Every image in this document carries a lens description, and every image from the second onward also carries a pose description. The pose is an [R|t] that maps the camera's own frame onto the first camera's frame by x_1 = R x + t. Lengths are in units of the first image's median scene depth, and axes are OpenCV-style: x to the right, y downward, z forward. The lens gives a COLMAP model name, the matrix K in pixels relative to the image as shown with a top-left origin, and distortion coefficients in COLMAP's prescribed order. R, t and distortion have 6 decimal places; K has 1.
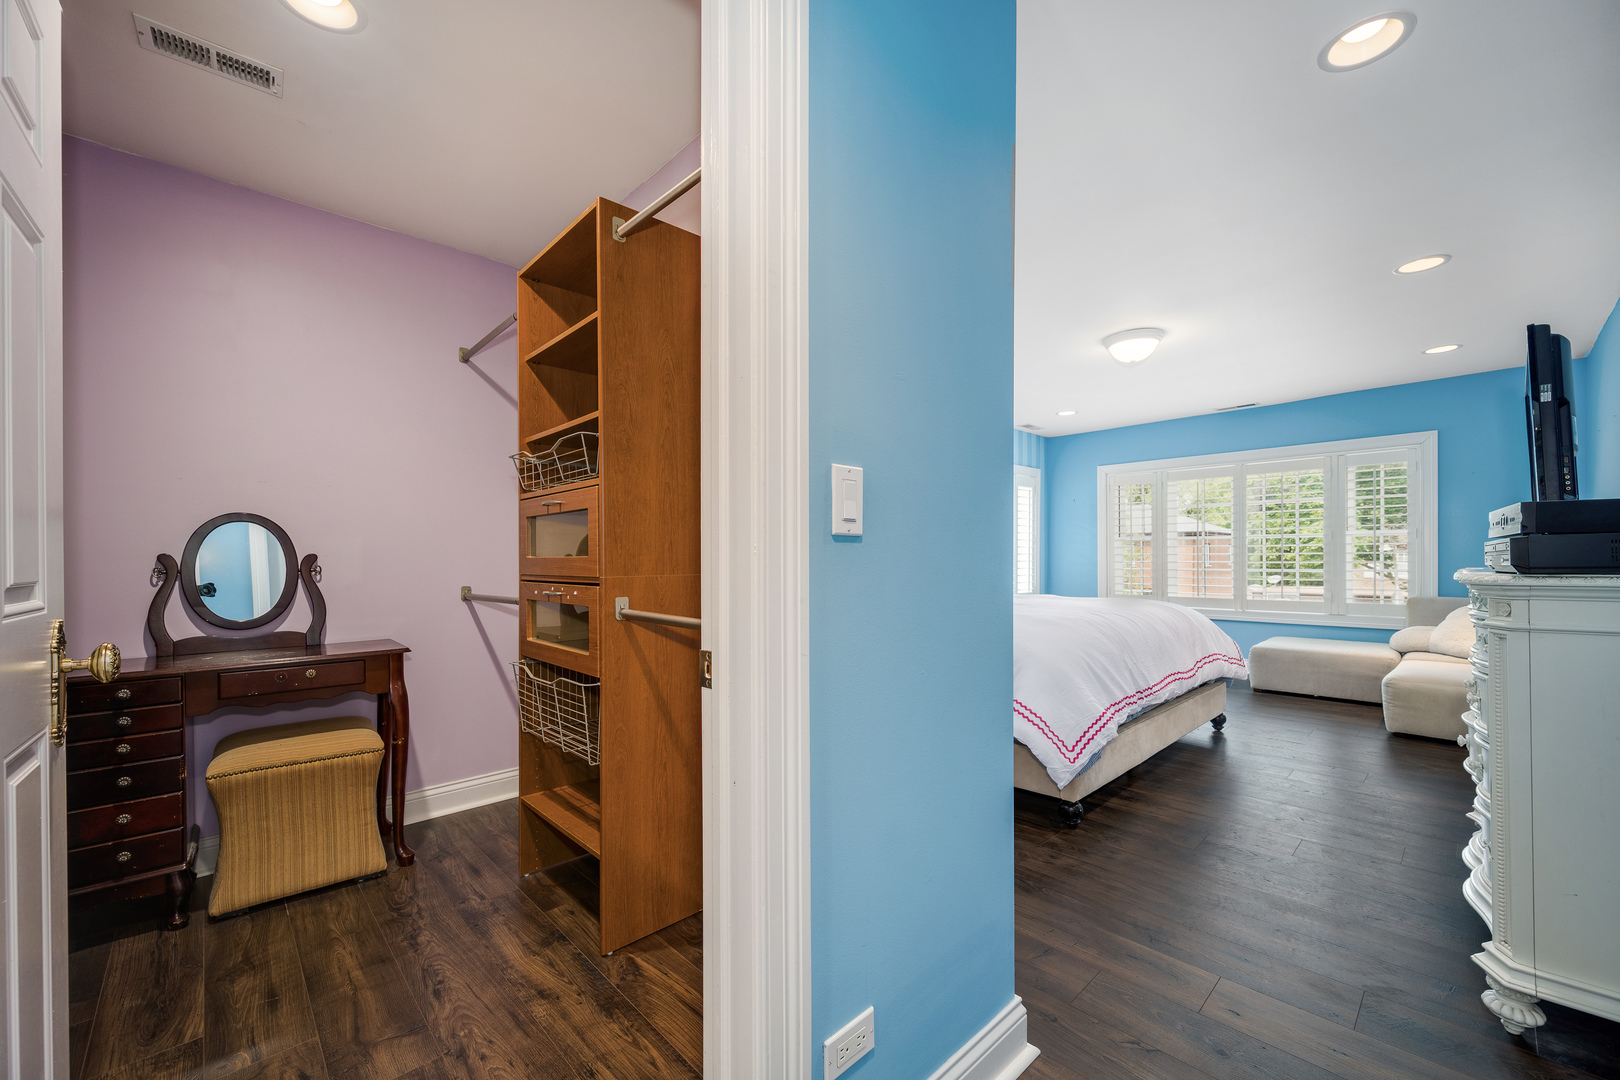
lens RADIAL K [[635.1, 0, 808.3], [0, 635.1, 549.2], [0, 0, 1]] dist [-0.001737, -0.000263]
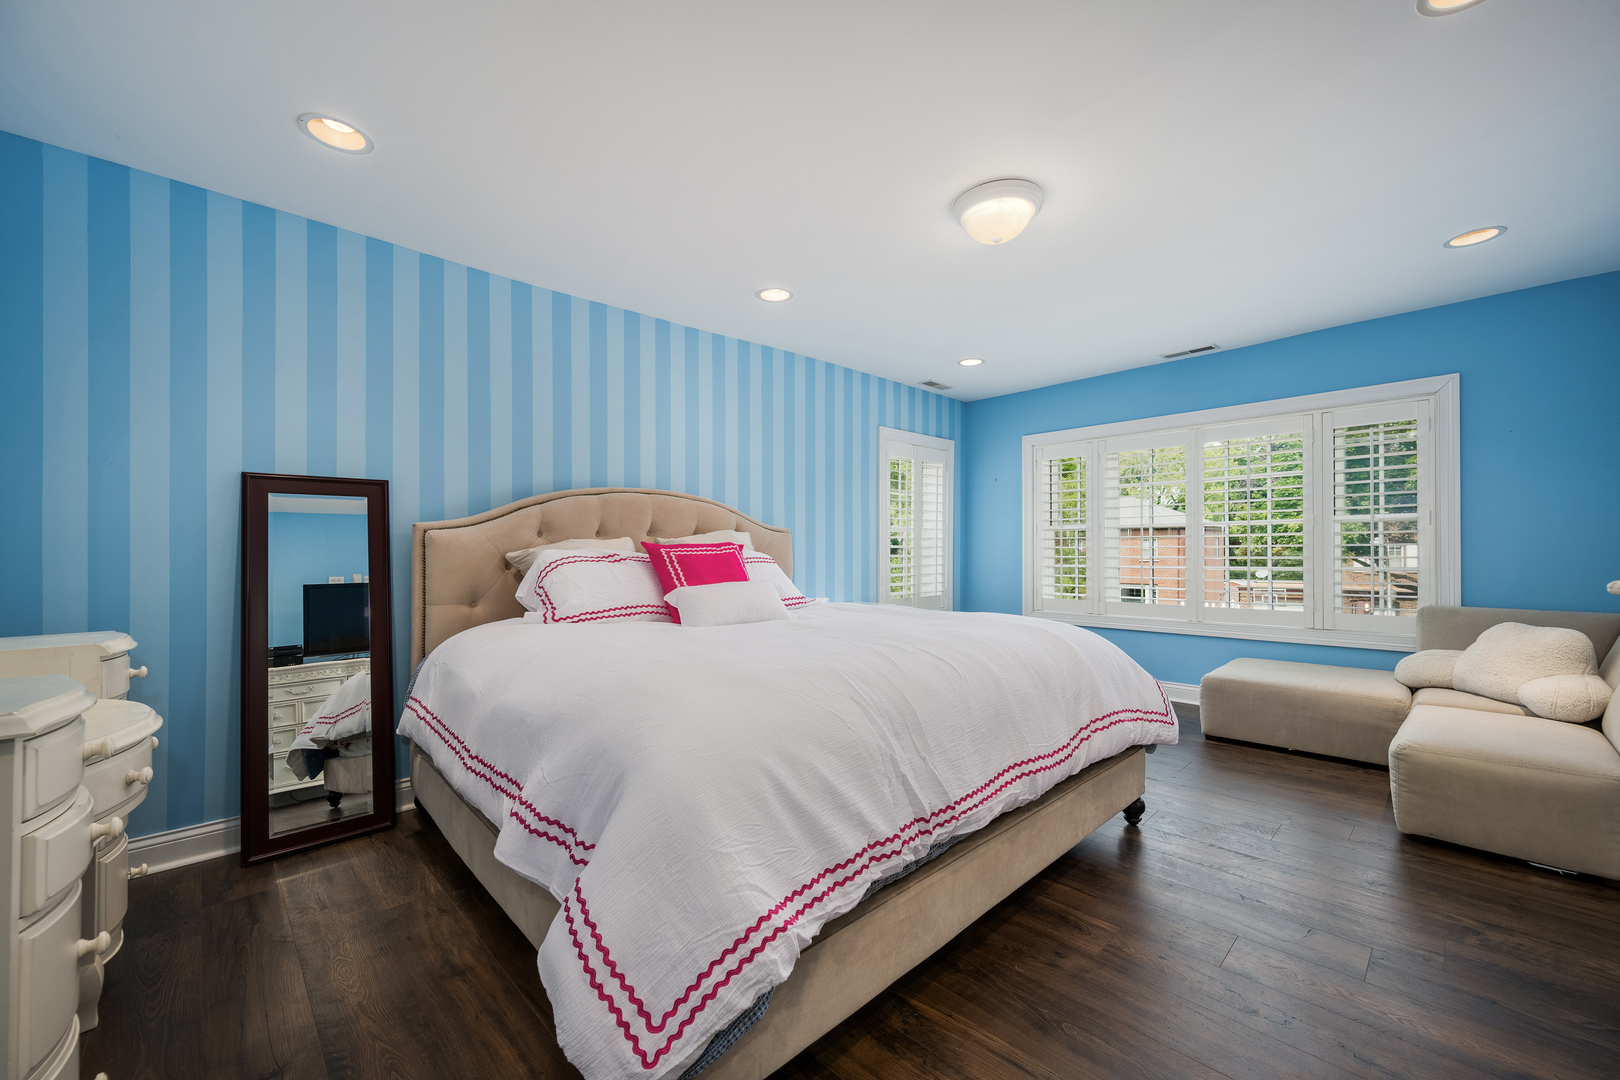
lens RADIAL K [[635.1, 0, 811.4], [0, 635.1, 544.1], [0, 0, 1]] dist [-0.001737, -0.000263]
pose [[0.999904, -0.001306, 0.013797, 0.317177], [0.001296, 0.999999, 0.000709, 0.005383], [-0.013798, -0.000691, 0.999905, 0.371744]]
